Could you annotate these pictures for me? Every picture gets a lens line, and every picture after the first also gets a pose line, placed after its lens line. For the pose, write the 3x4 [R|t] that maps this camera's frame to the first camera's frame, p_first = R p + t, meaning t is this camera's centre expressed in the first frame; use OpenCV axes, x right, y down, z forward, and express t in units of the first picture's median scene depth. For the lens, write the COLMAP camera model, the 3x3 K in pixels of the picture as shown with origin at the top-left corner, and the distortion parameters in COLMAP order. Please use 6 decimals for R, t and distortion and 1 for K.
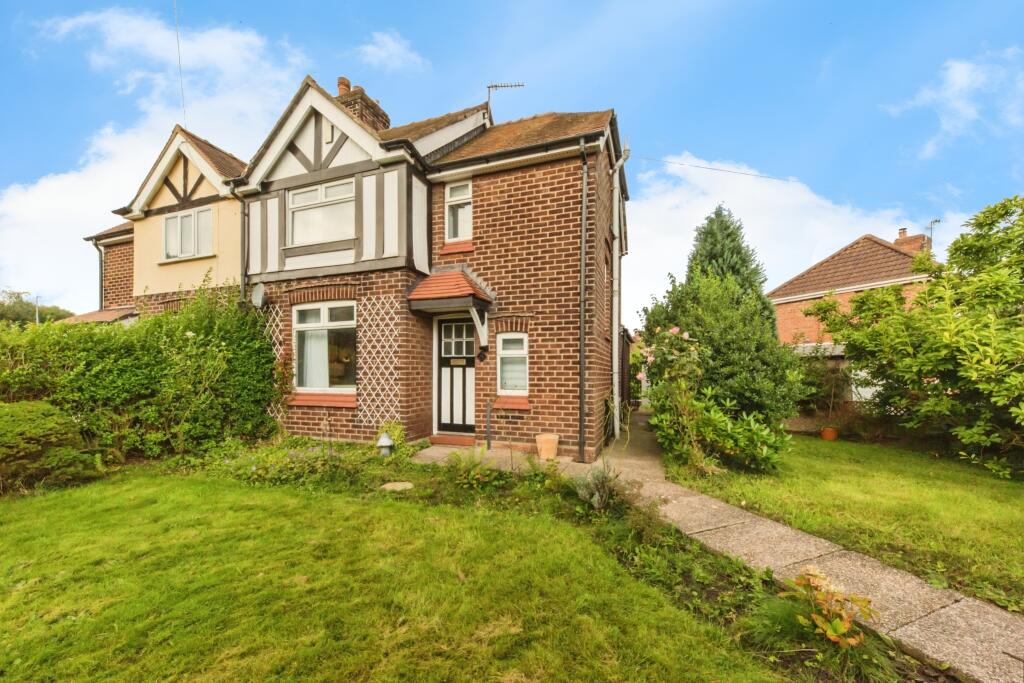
lens RADIAL K [[356.6, 0, 497.4], [0, 356.6, 383.7], [0, 0, 1]] dist [-0.000644, -0.000029]
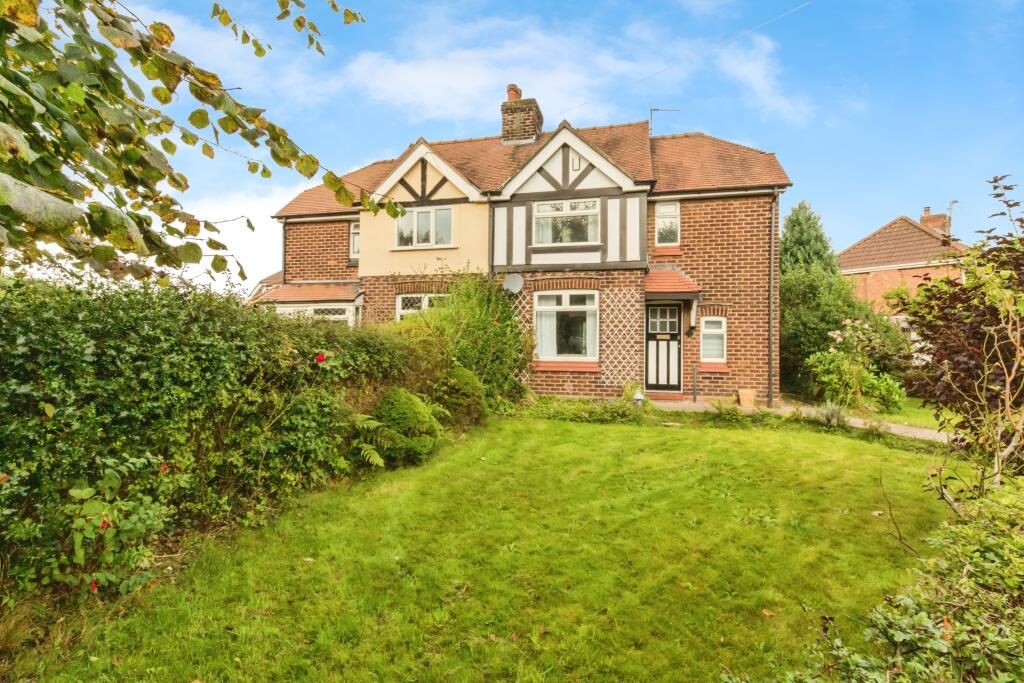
lens RADIAL K [[426.1, 0, 513.0], [0, 426.1, 341.0], [0, 0, 1]] dist [0.000816, 0.000024]
pose [[0.994241, 0.001282, 0.107163, -0.869614], [0.000158, 0.999910, -0.013433, -0.025942], [-0.107170, 0.013373, 0.994151, -0.524136]]
